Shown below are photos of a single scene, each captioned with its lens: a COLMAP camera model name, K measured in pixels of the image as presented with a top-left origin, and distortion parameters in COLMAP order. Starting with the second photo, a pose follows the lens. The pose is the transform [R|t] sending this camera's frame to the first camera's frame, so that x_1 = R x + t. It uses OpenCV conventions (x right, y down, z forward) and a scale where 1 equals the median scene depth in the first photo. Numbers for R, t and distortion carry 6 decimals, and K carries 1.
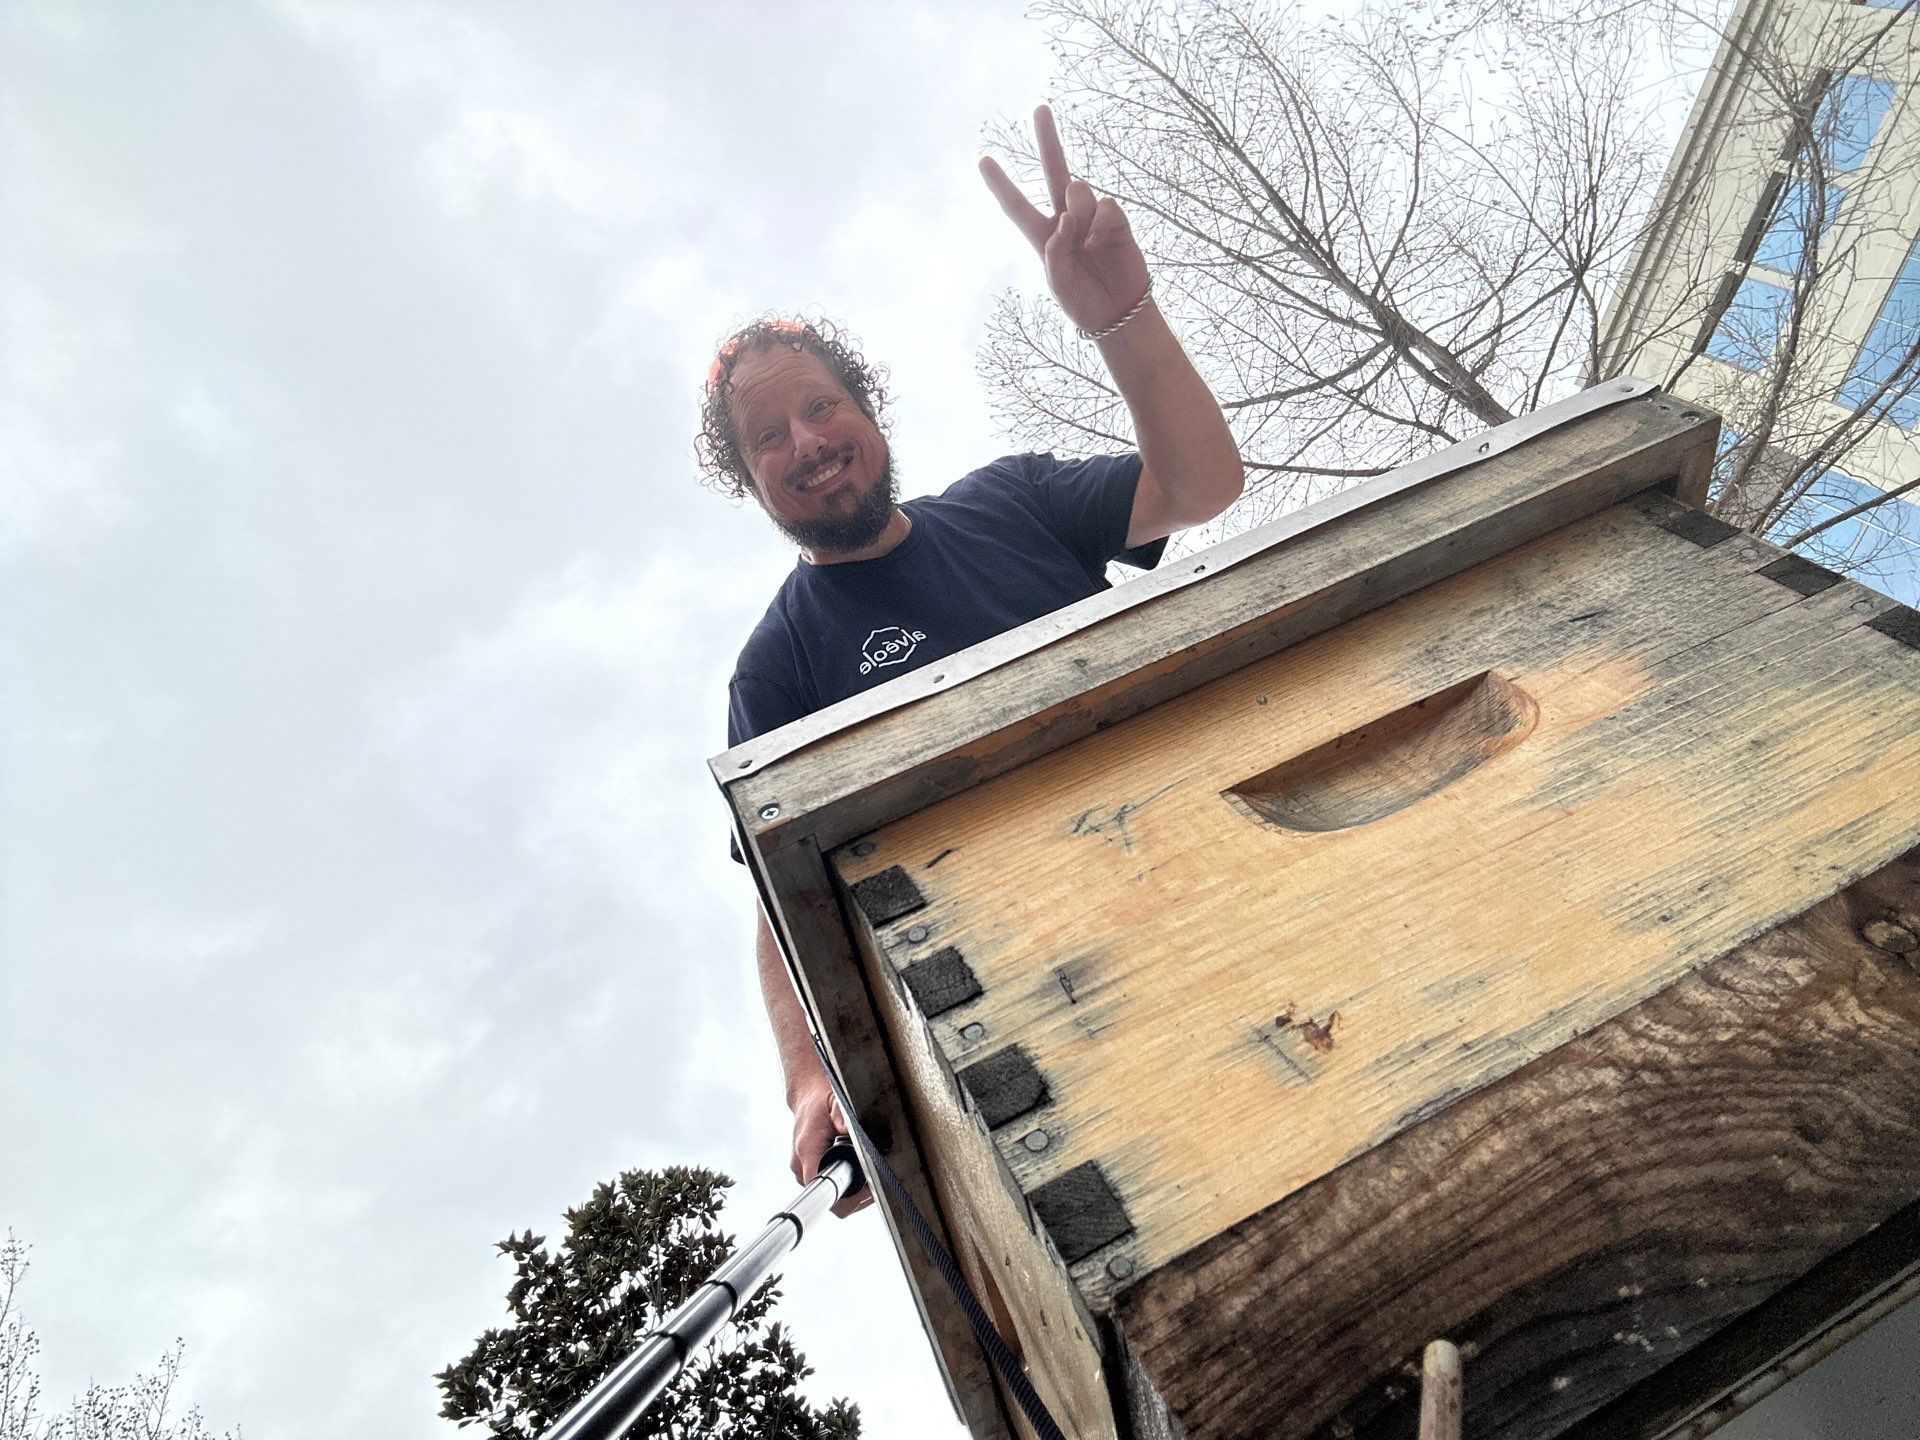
lens RADIAL K [[1276.1, 0, 1000.9], [0, 1276.1, 720.3], [0, 0, 1]] dist [0.114837, -0.147021]
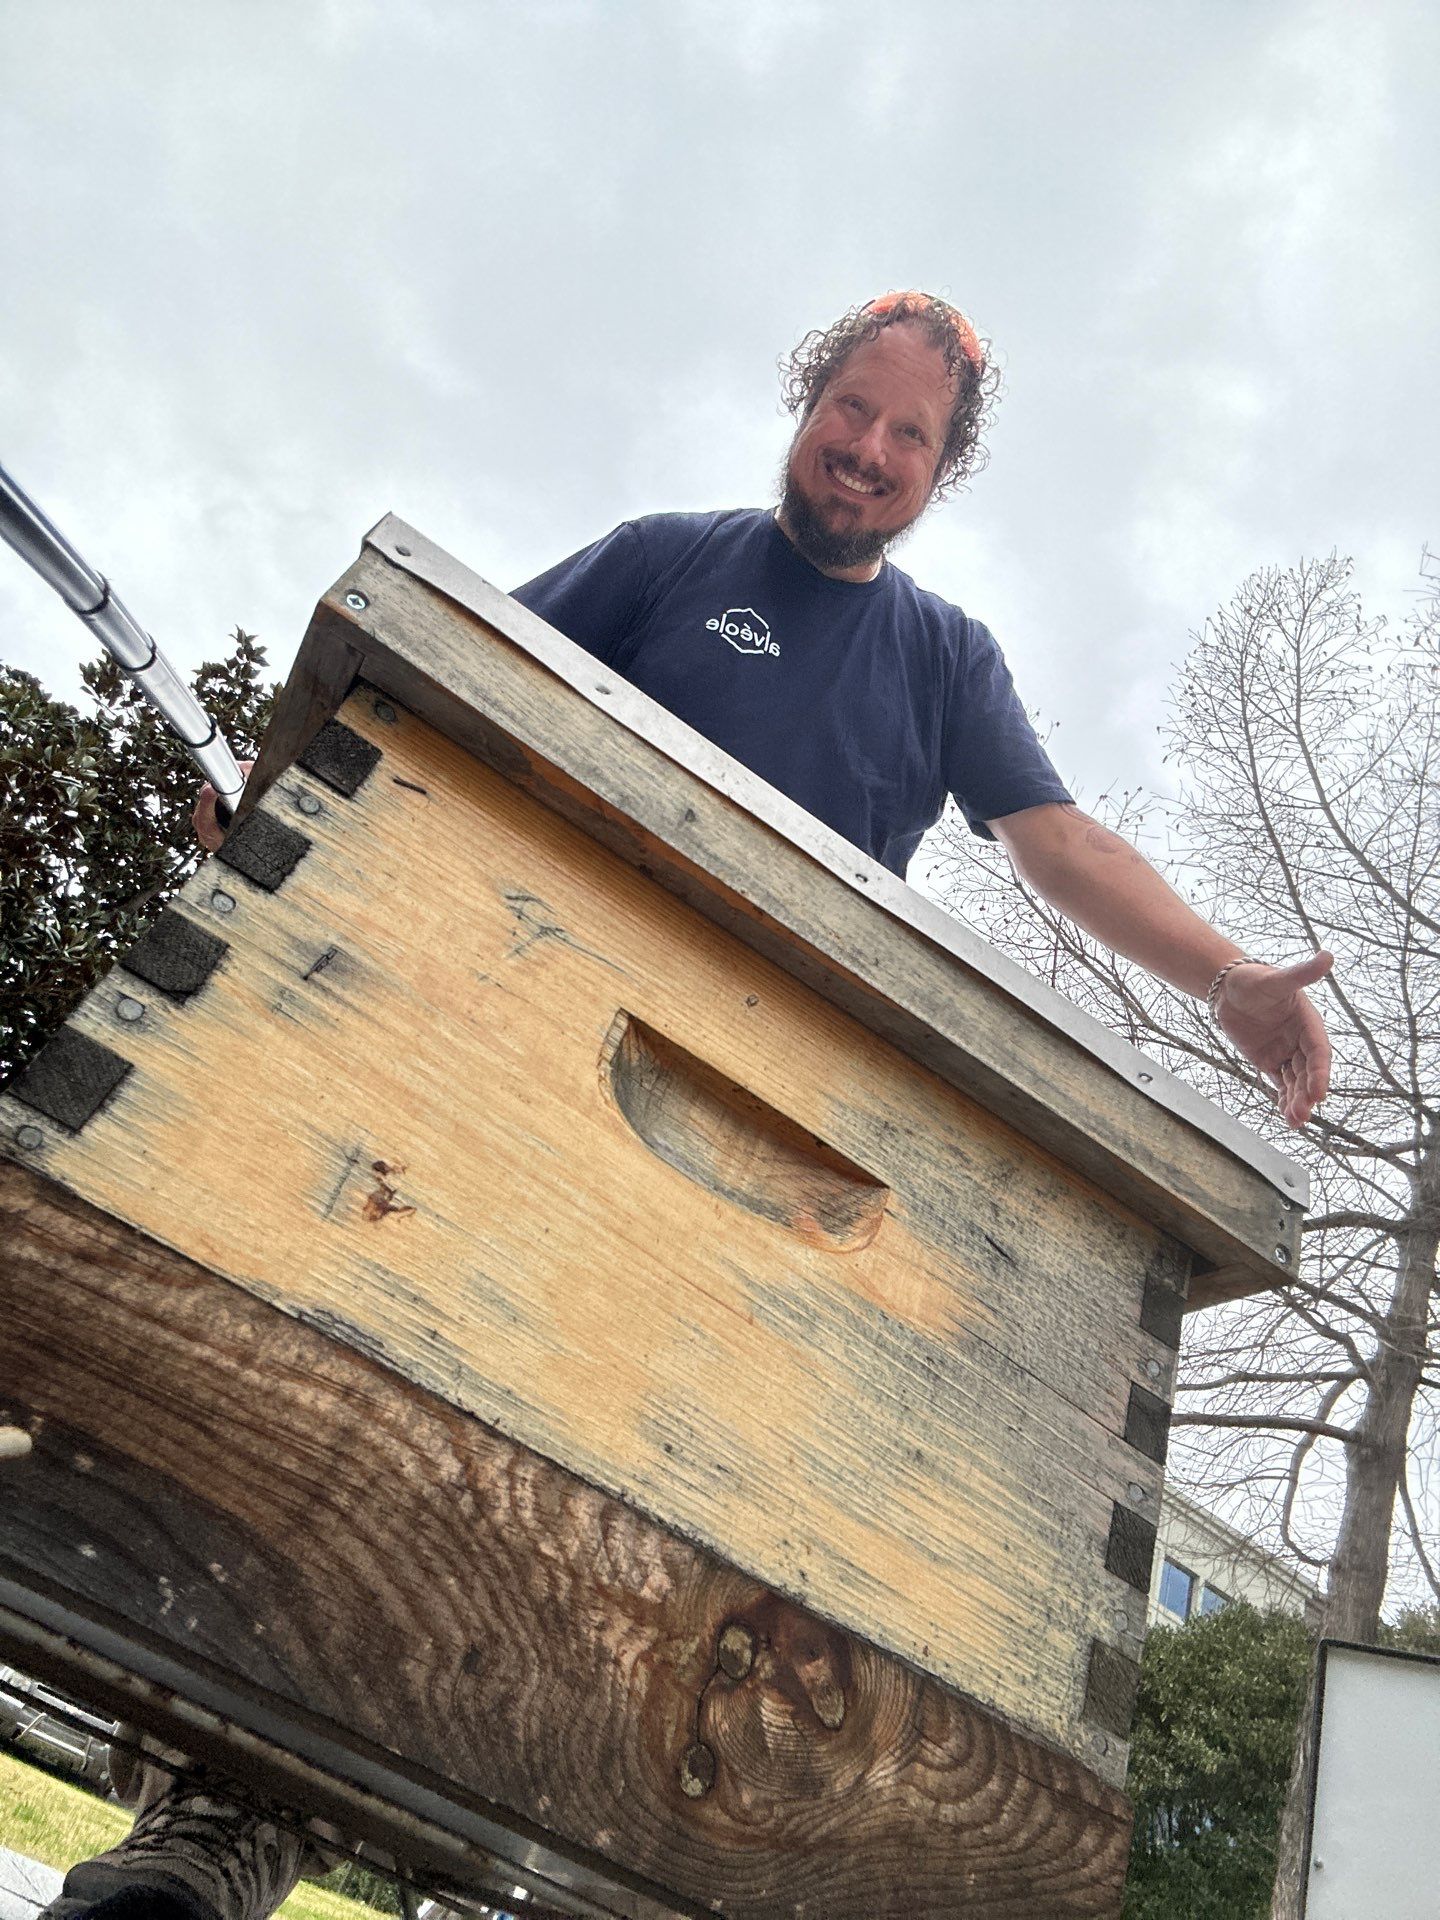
lens RADIAL K [[1276.1, 0, 763.0], [0, 1276.1, 960.1], [0, 0, 1]] dist [0.114837, -0.147021]
pose [[0.498489, 0.866180, 0.035220, 0.167093], [-0.854589, 0.484184, 0.187734, -0.244033], [0.145559, -0.123682, 0.981588, 0.078847]]
